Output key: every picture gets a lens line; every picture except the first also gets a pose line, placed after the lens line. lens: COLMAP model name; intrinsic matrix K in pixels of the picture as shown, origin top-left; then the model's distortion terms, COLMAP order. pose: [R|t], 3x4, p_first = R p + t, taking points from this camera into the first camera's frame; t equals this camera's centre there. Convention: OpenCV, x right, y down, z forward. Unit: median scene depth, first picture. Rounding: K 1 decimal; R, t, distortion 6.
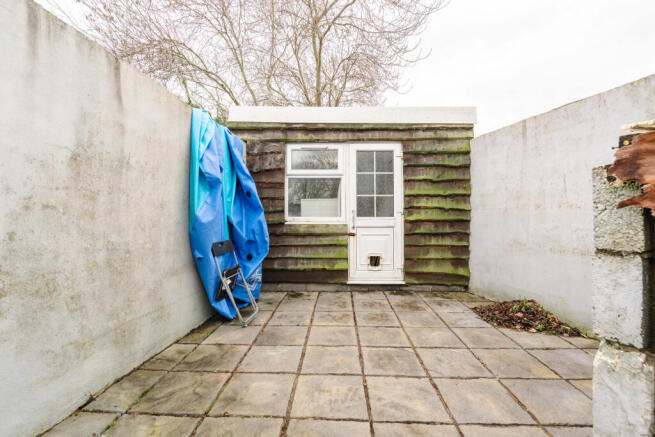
lens RADIAL K [[296.2, 0, 328.5], [0, 296.2, 217.1], [0, 0, 1]] dist [0.005711, 0.000110]
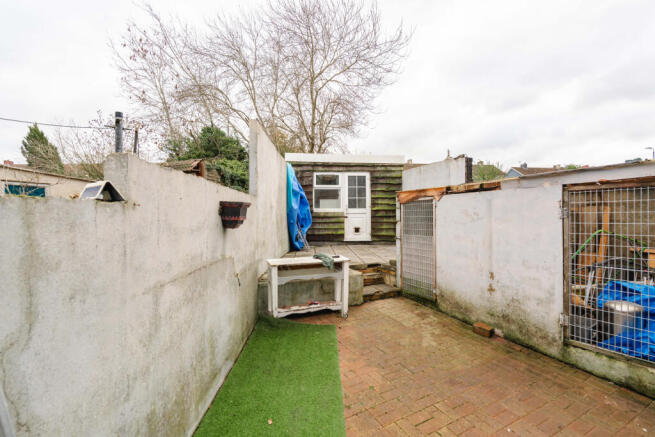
lens RADIAL K [[296.2, 0, 327.4], [0, 296.2, 215.8], [0, 0, 1]] dist [0.005711, 0.000110]
pose [[0.995847, -0.002859, 0.091002, -0.234979], [0.003093, 0.999992, -0.002431, 0.054841], [-0.090995, 0.002702, 0.995848, -1.025559]]
